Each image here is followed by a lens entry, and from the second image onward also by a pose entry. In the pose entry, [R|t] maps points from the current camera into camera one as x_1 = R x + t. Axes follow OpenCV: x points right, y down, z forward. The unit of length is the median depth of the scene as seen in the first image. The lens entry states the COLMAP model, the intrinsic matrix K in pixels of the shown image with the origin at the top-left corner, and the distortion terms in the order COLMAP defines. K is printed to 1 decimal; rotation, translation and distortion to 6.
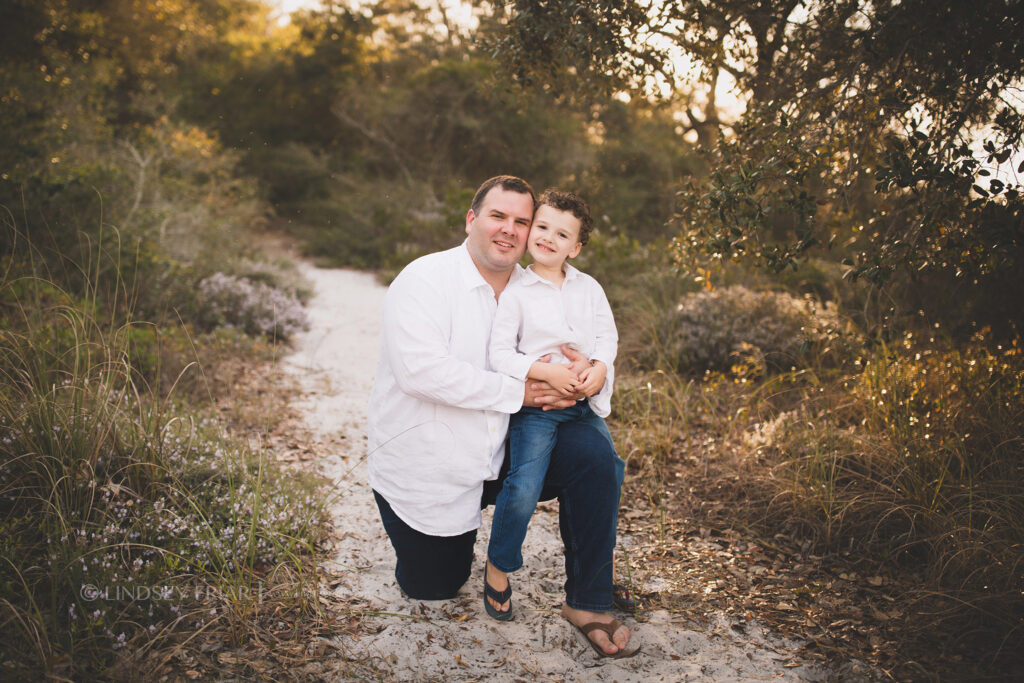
lens RADIAL K [[1051.7, 0, 467.4], [0, 1051.7, 313.7], [0, 0, 1]] dist [-0.010444, -0.009313]
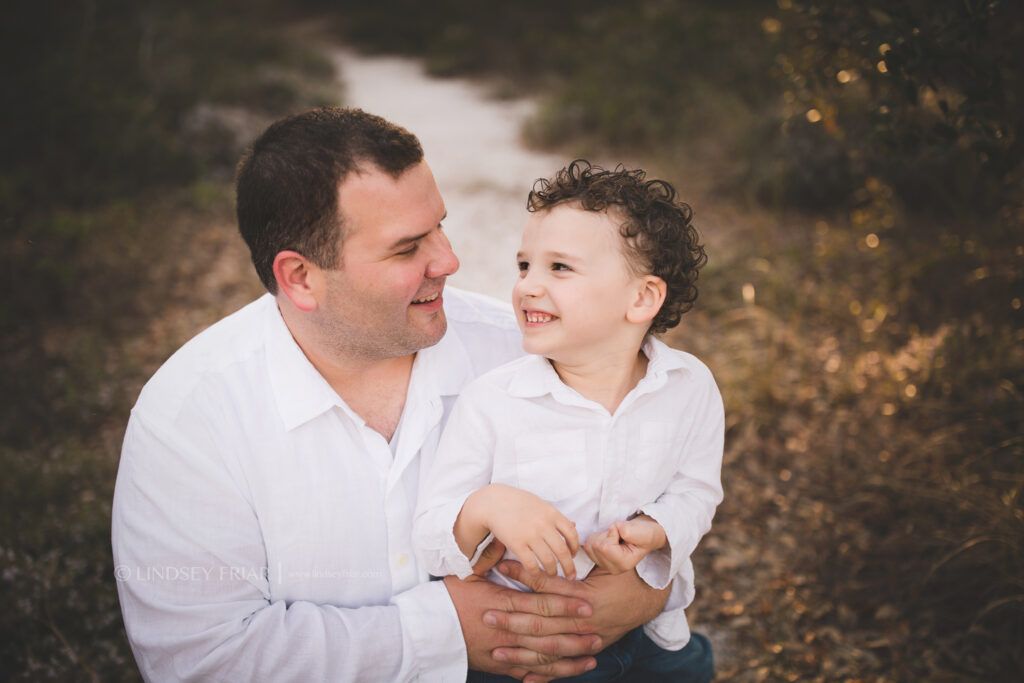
lens RADIAL K [[969.8, 0, 512.0], [0, 969.8, 341.5], [0, 0, 1]] dist [-0.003339, -0.019502]
pose [[0.997088, -0.052819, -0.055014, 0.049597], [0.066072, 0.958532, 0.277219, -0.078808], [0.038090, -0.280047, 0.959230, 0.346261]]
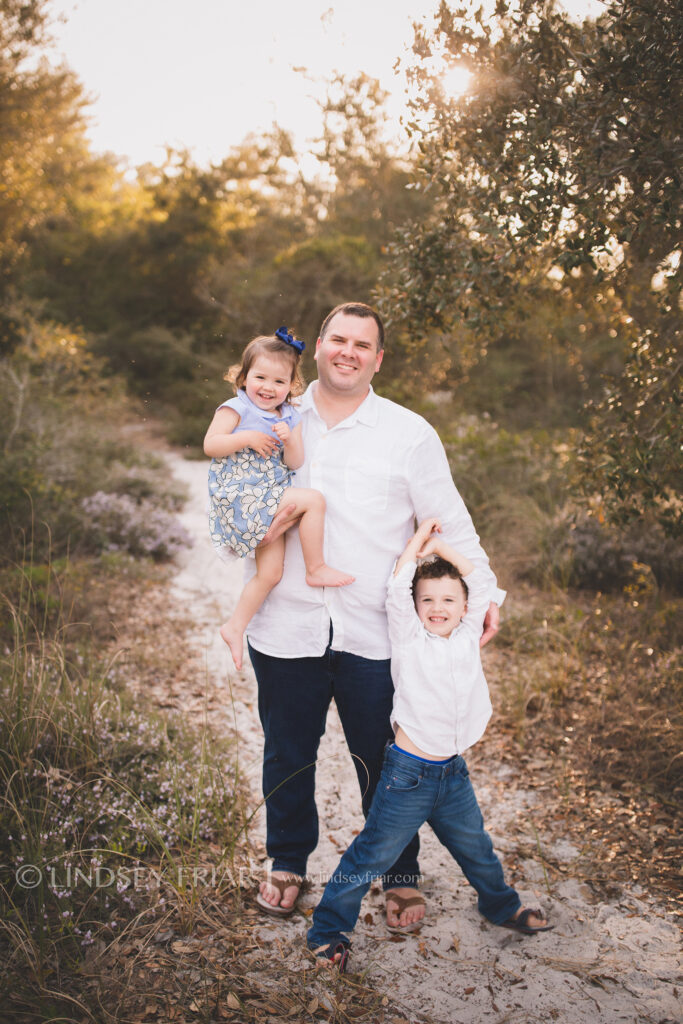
lens RADIAL K [[1110.4, 0, 286.5], [0, 1110.4, 491.0], [0, 0, 1]] dist [-0.008787, -0.001444]
pose [[0.998761, -0.030499, -0.039316, -0.025909], [0.031258, 0.999334, 0.018844, -0.079252], [0.038715, -0.020050, 0.999049, -0.071371]]
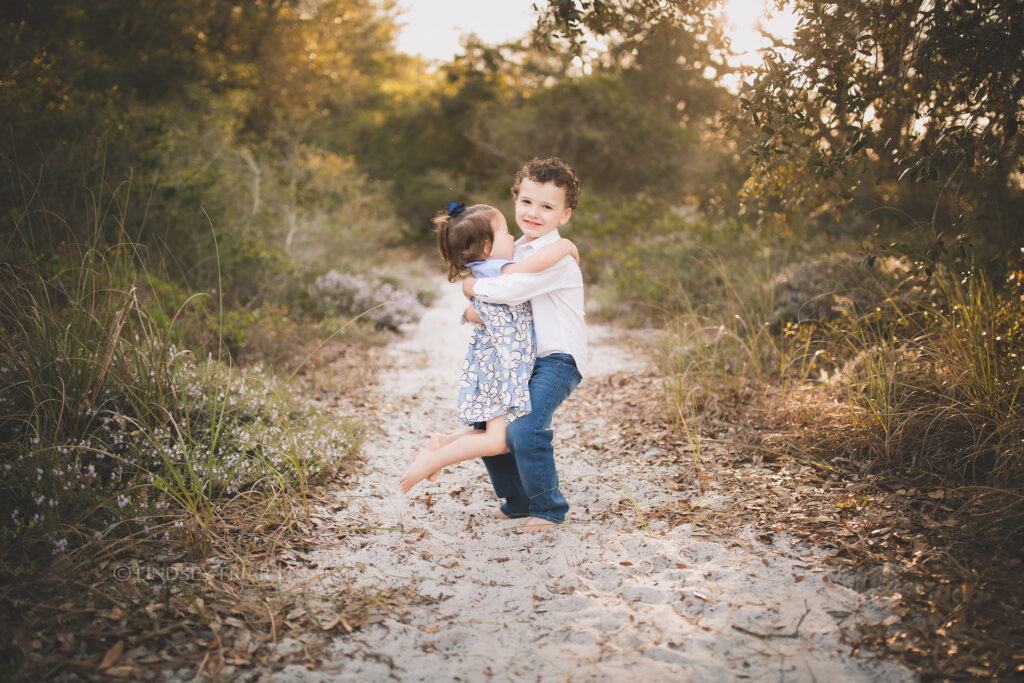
lens RADIAL K [[969.8, 0, 512.0], [0, 969.8, 341.5], [0, 0, 1]] dist [-0.003339, -0.019502]
pose [[0.991381, -0.048926, -0.121532, 0.082955], [0.048748, 0.998801, -0.004433, 0.067010], [0.121603, -0.001529, 0.992578, 0.082040]]
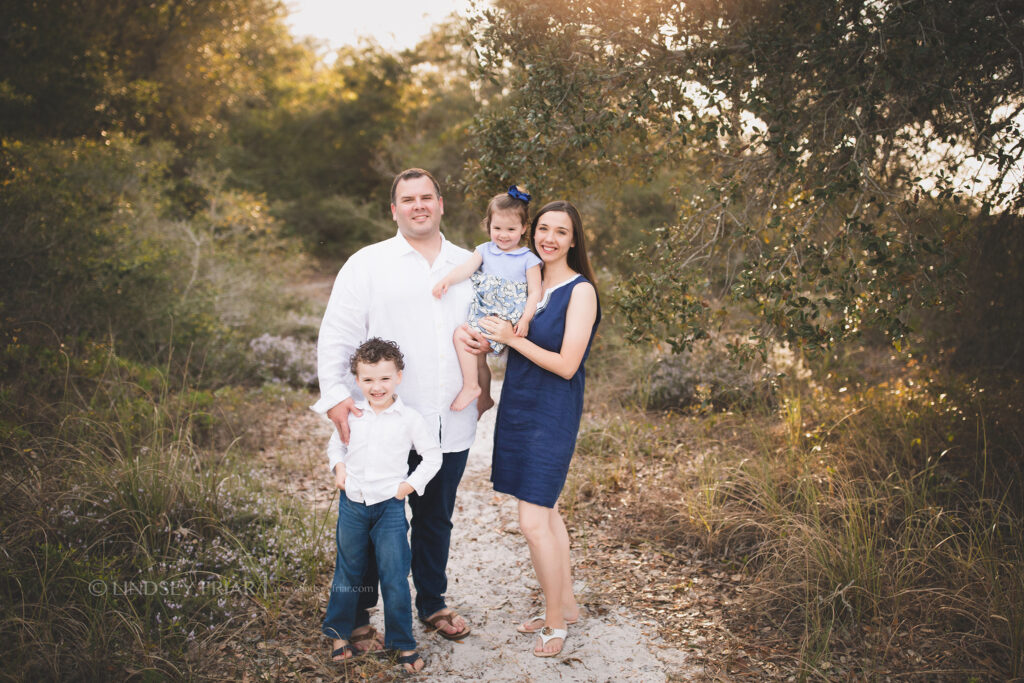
lens RADIAL K [[1032.2, 0, 542.5], [0, 1032.2, 317.1], [0, 0, 1]] dist [-0.008298, -0.006162]
pose [[0.999282, -0.032747, 0.019041, 0.071818], [0.032962, 0.999395, -0.011055, -0.050686], [-0.018668, 0.011675, 0.999758, -0.221590]]
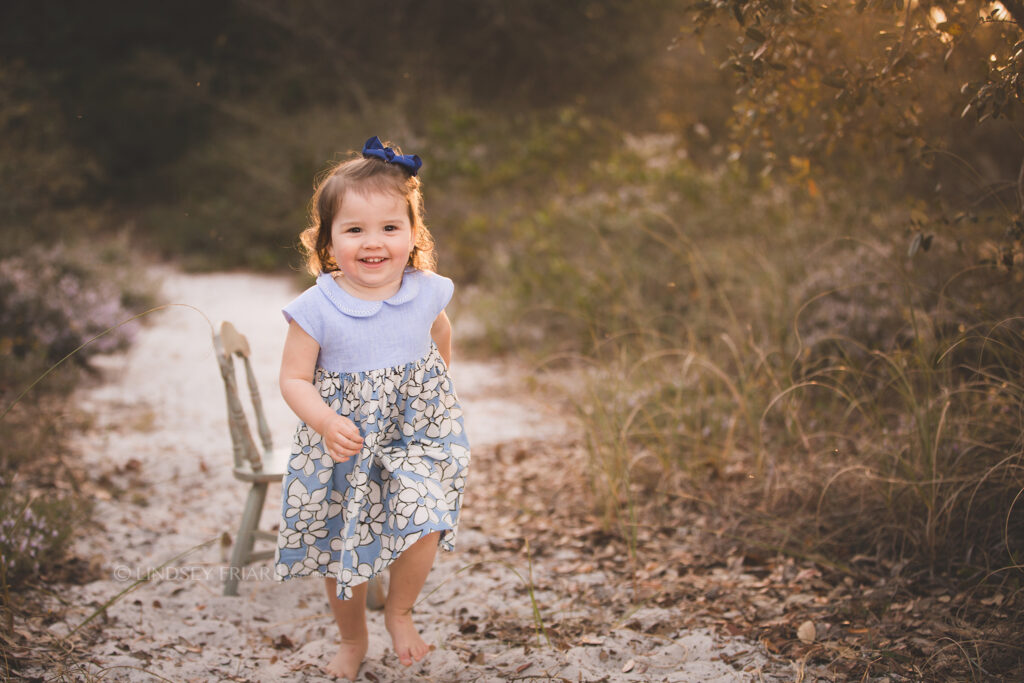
lens RADIAL K [[2123.6, 0, 512.0], [0, 2123.6, 341.5], [0, 0, 1]] dist [-0.257112, -0.126454]
pose [[0.999130, -0.037963, -0.017247, 0.090517], [0.037301, 0.998610, -0.037226, 0.088328], [0.018637, 0.036551, 0.999158, -0.098837]]
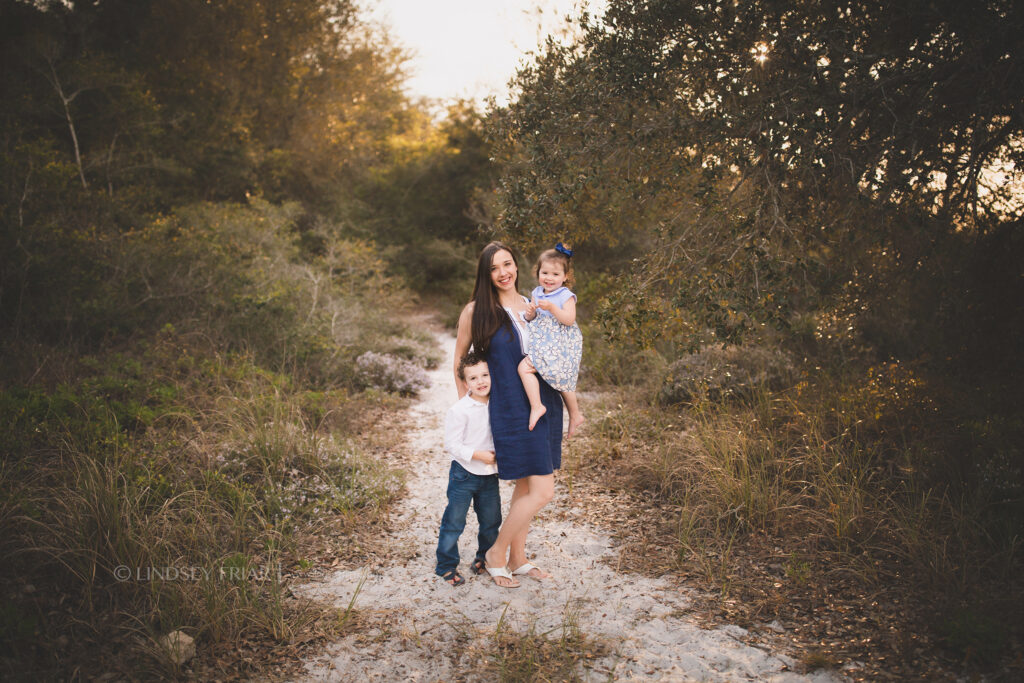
lens RADIAL K [[969.8, 0, 512.0], [0, 969.8, 341.5], [0, 0, 1]] dist [-0.003339, -0.019502]
pose [[0.991288, -0.049564, -0.122034, 0.194188], [0.046971, 0.998607, -0.024034, -0.014847], [0.123055, 0.018092, 0.992235, -0.494207]]
